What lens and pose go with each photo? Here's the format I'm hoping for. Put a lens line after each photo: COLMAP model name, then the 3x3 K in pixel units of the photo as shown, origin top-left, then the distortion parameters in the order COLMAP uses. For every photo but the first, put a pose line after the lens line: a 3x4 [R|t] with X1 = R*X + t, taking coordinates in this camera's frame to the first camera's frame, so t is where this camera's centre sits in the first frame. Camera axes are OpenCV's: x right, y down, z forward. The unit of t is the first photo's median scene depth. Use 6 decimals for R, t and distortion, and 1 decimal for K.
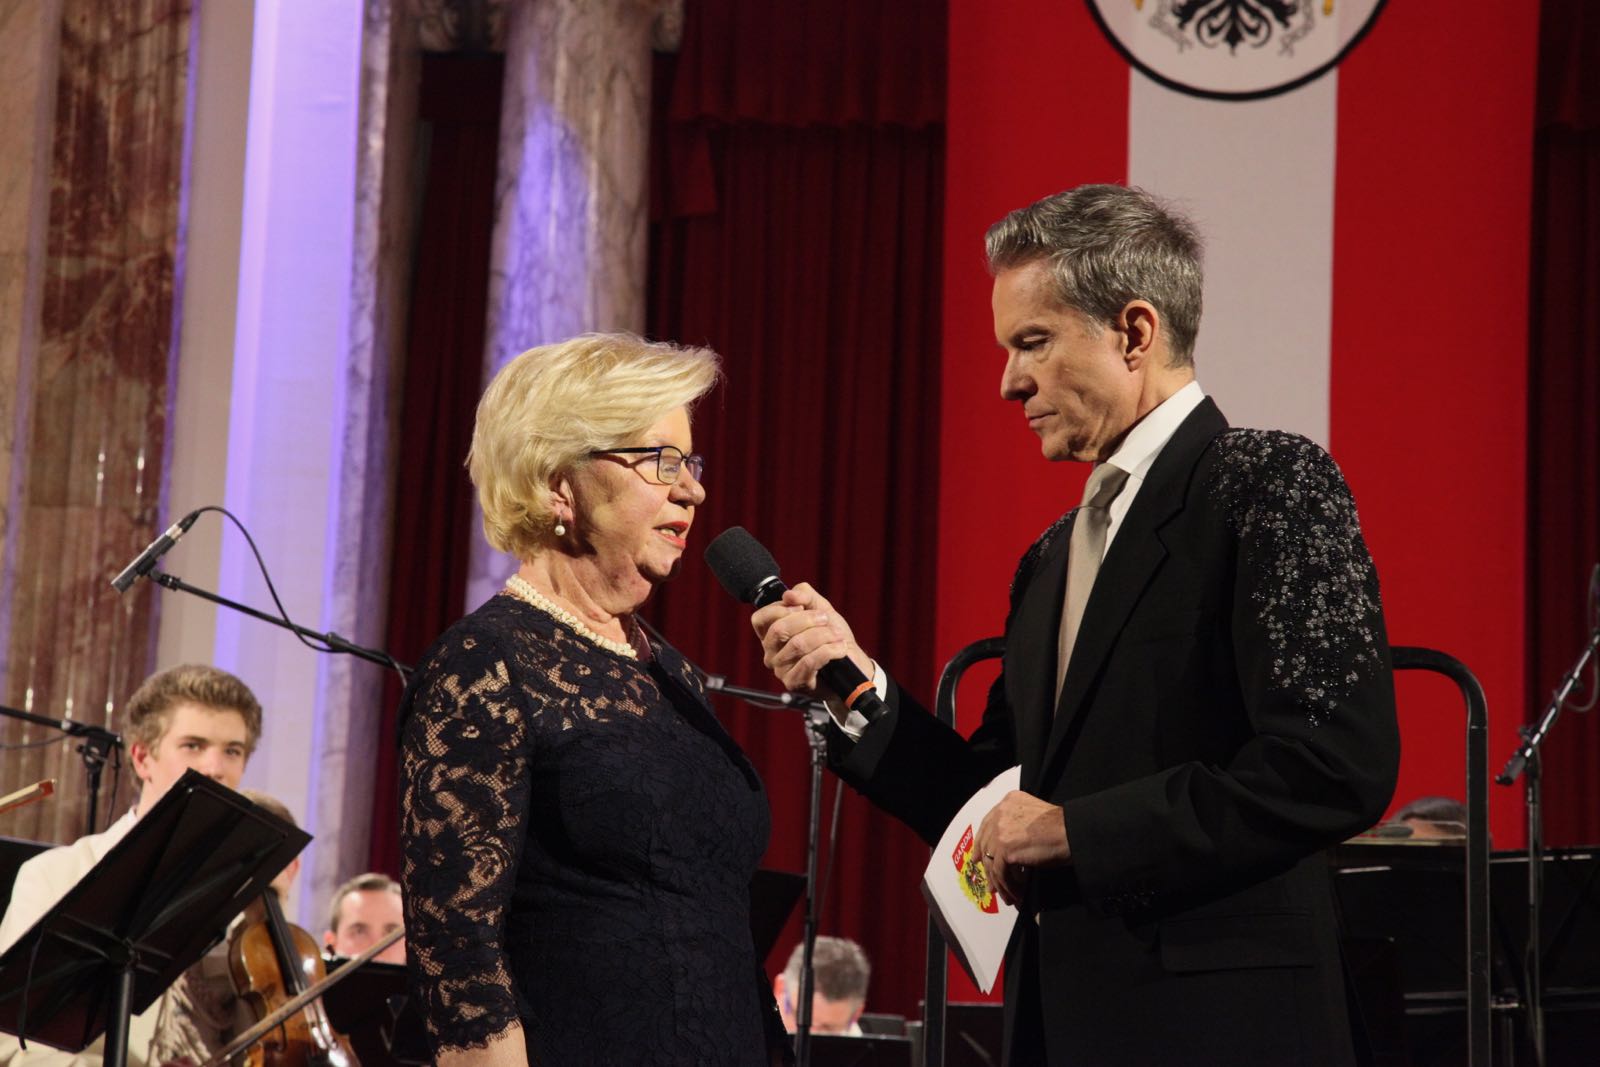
lens RADIAL K [[4404.8, 0, 798.1], [0, 4404.8, 539.1], [0, 0, 1]] dist [0.593371, 0.721096]
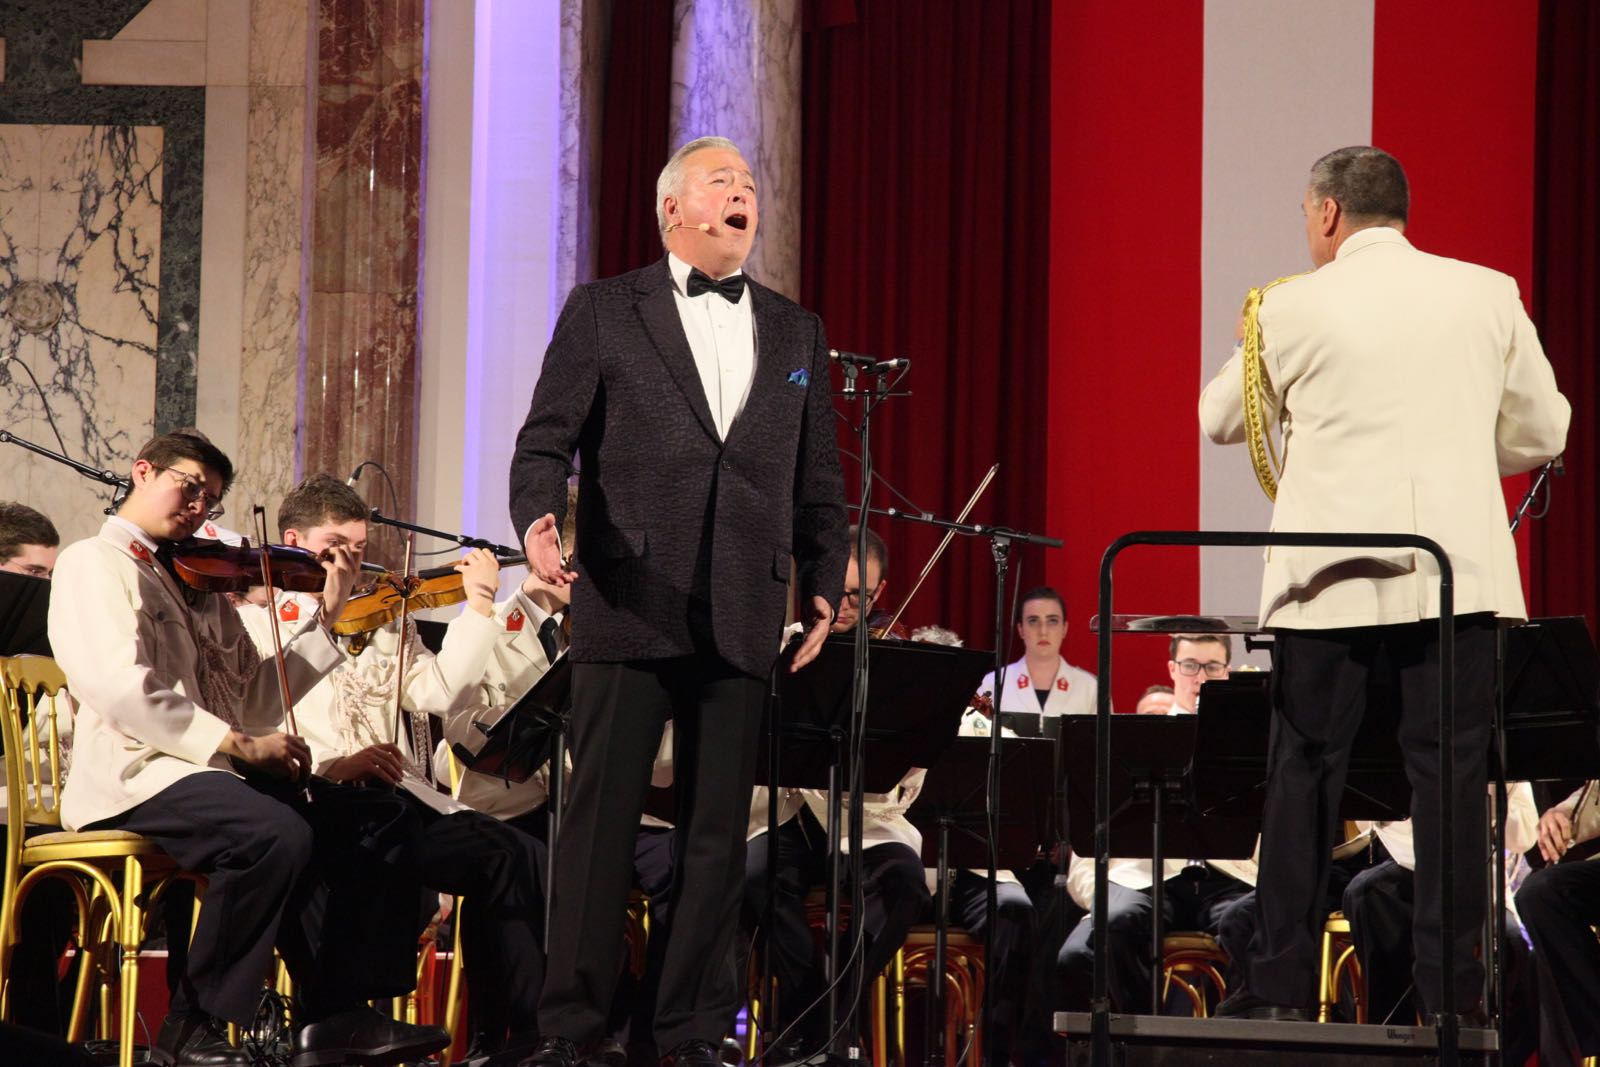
lens RADIAL K [[4401.0, 0, 800.0], [0, 4401.0, 533.5], [0, 0, 1]] dist [0.655144, 0.603271]
pose [[0.999717, -0.019246, -0.013981, -0.021207], [0.020432, 0.995704, 0.090311, -0.048626], [0.012183, -0.090571, 0.995816, -0.224422]]
